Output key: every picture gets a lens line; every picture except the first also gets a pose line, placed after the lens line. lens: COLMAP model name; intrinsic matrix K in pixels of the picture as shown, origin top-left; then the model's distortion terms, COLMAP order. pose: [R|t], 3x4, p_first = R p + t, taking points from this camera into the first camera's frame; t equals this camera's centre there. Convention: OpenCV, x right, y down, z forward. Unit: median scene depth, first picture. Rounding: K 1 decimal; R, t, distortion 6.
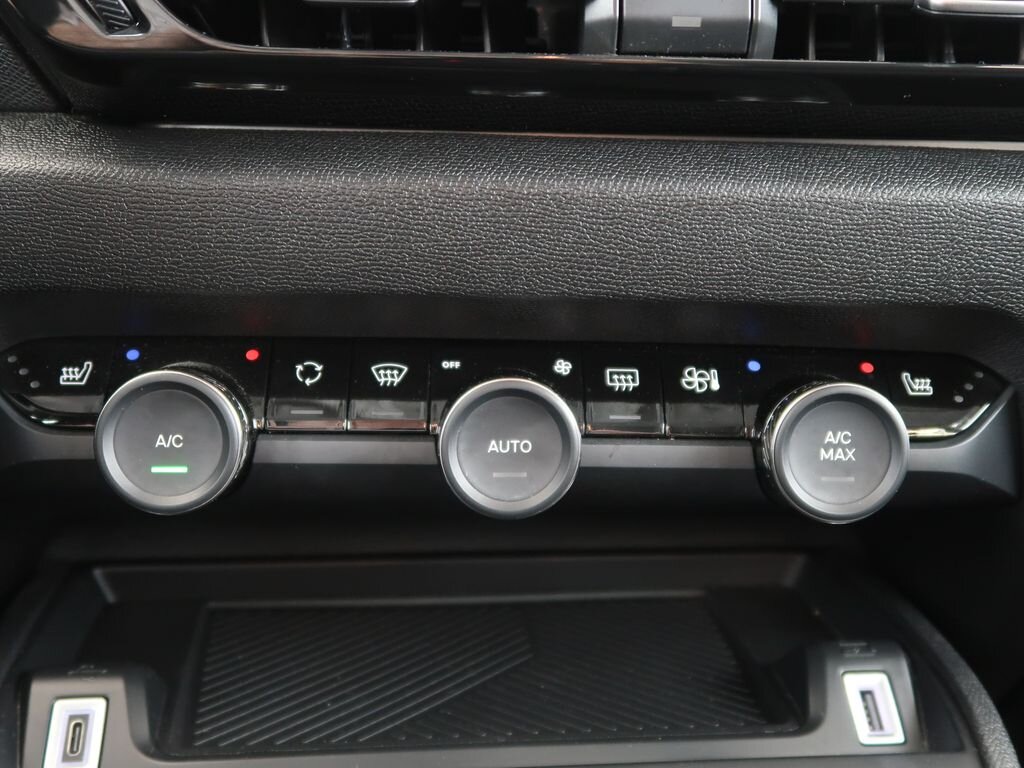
lens RADIAL K [[1173.8, 0, 512.0], [0, 1173.8, 384.0], [0, 0, 1]] dist [0.021695, 0.016287]
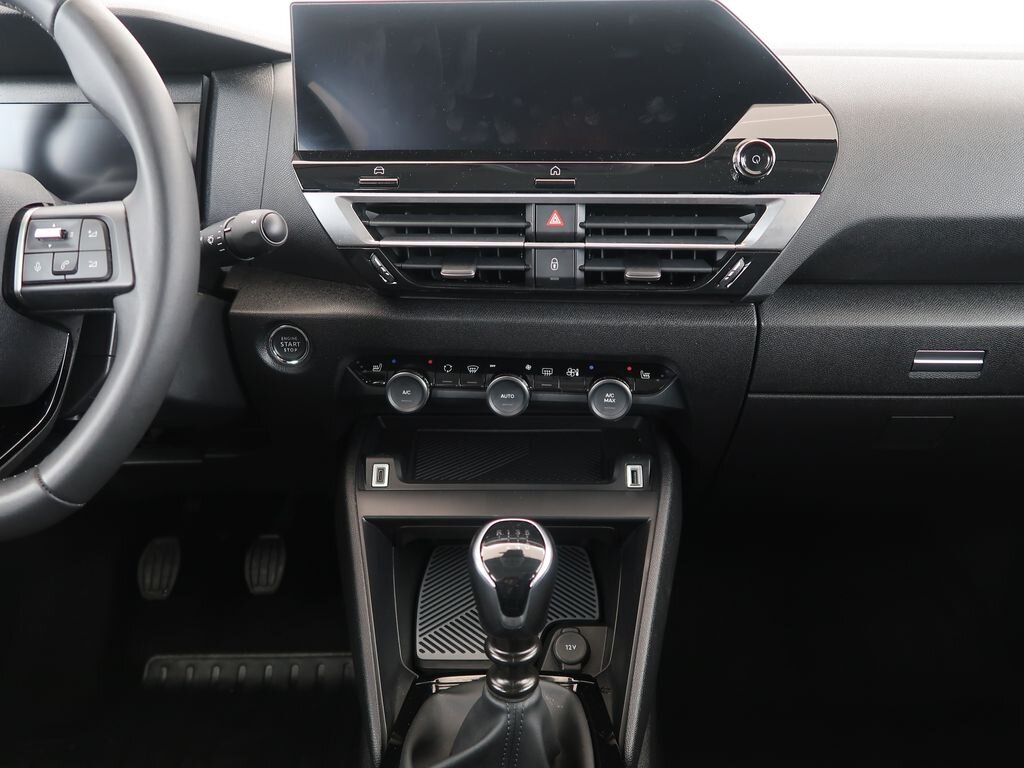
lens RADIAL K [[904.4, 0, 512.0], [0, 904.4, 384.0], [0, 0, 1]] dist [0.012863, 0.008310]
pose [[0.990403, 0.026968, -0.135555, 0.330784], [0.000308, 0.980346, 0.197285, -0.449728], [0.138211, -0.195434, 0.970929, -1.355935]]
